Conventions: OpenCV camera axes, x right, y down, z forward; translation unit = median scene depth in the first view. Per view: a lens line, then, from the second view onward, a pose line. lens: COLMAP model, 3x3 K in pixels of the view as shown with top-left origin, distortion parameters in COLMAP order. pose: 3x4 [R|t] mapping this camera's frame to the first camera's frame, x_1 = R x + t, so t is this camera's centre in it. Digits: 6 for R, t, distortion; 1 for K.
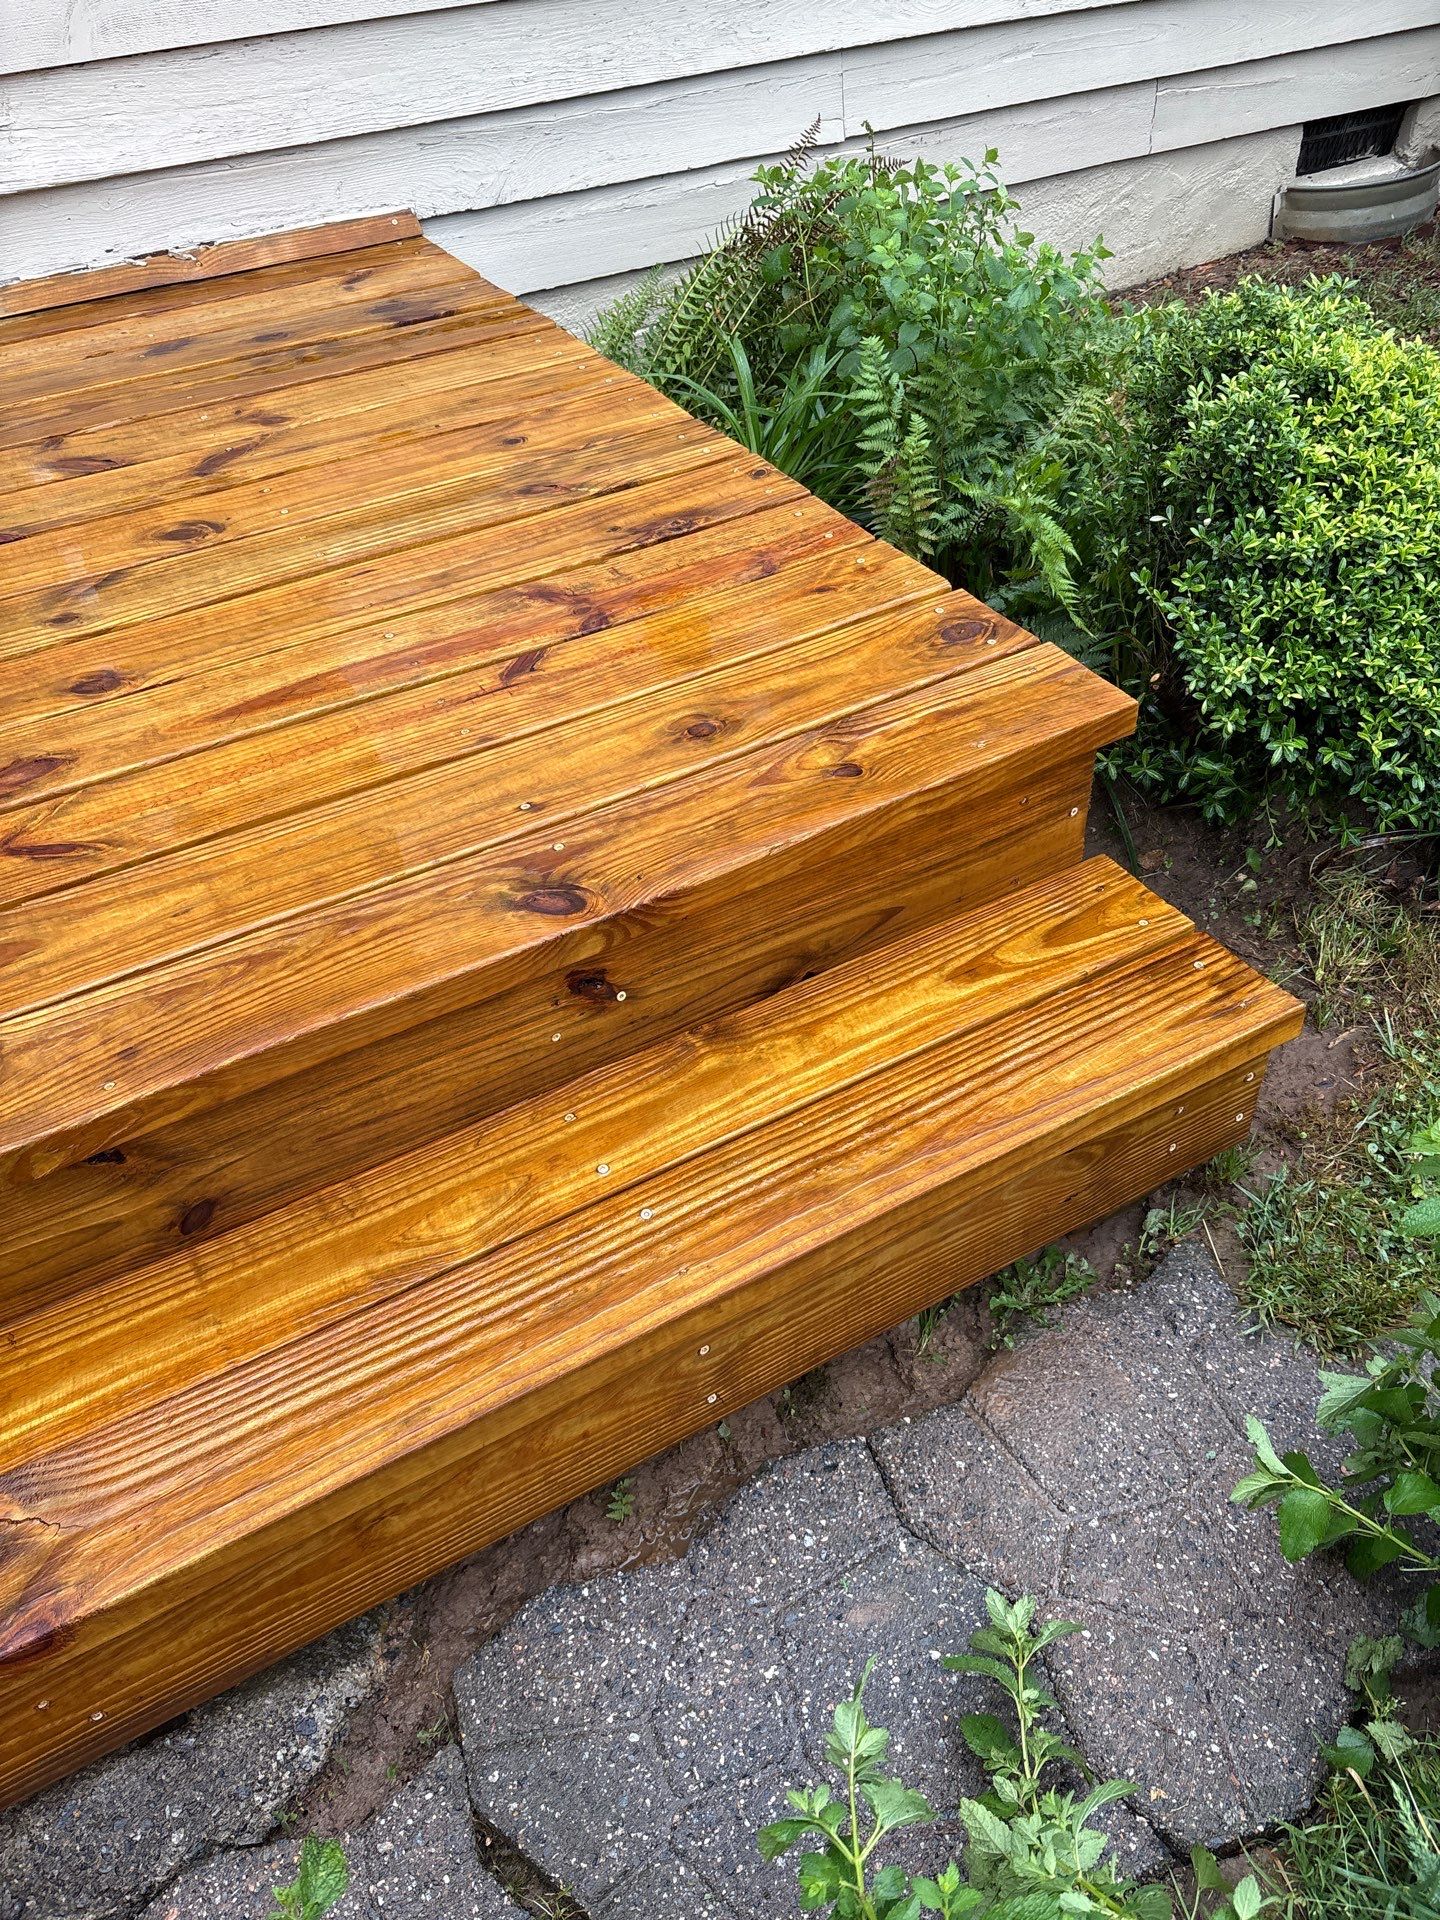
lens RADIAL K [[1423.9, 0, 716.1], [0, 1423.9, 953.8], [0, 0, 1]] dist [0.006928, -0.014786]
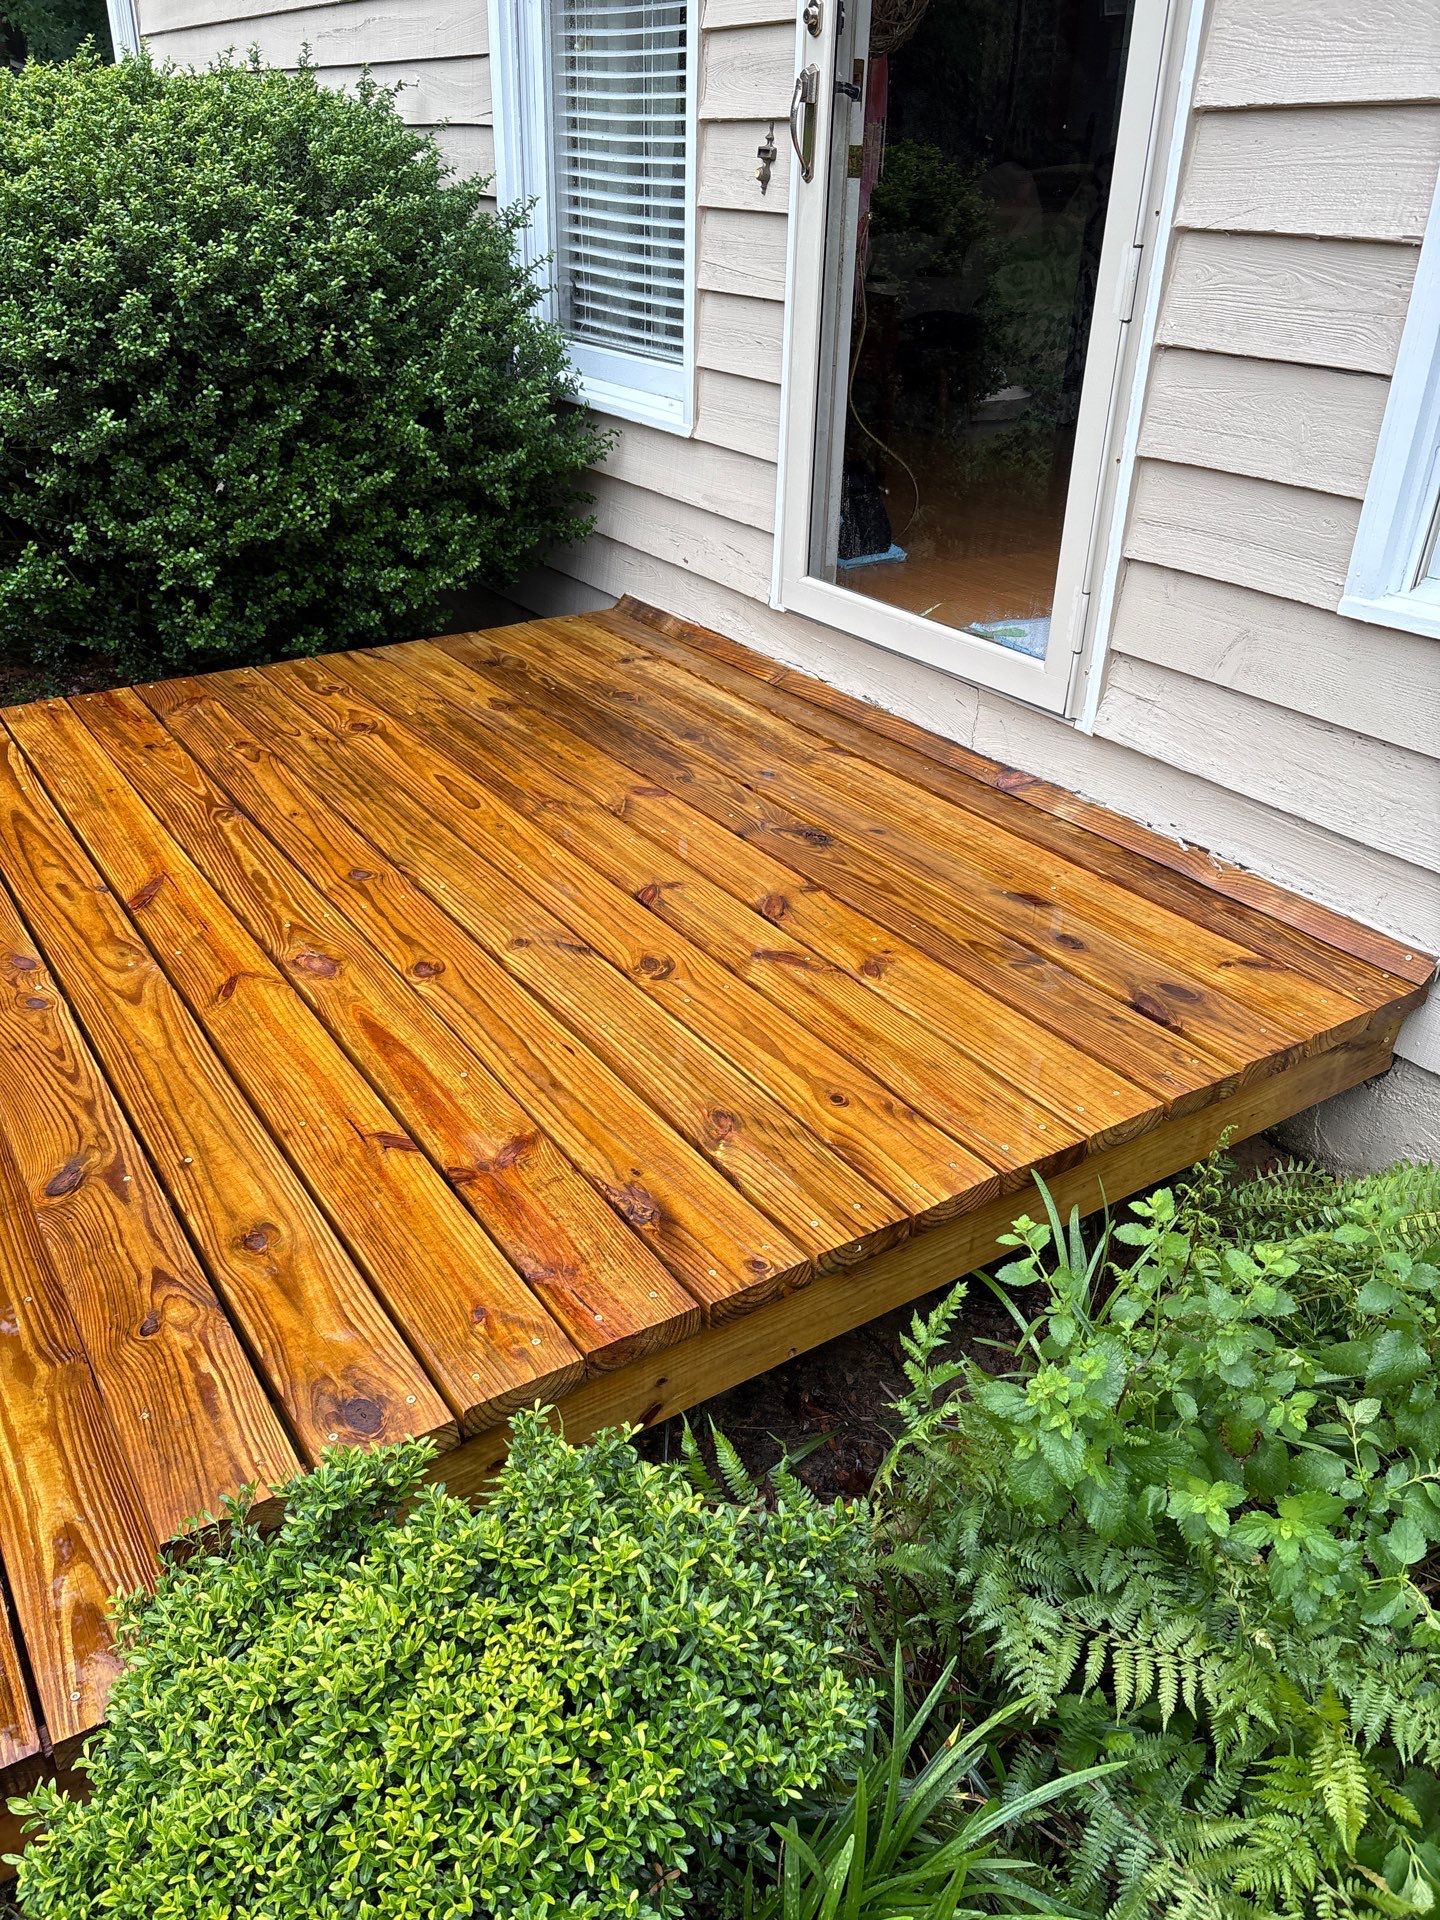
lens RADIAL K [[1423.9, 0, 720.6], [0, 1423.9, 949.6], [0, 0, 1]] dist [0.006928, -0.014786]
pose [[0.079631, 0.508098, -0.857610, 0.746547], [-0.690376, 0.648715, 0.320233, -0.785972], [0.719055, 0.566573, 0.402436, 0.545944]]
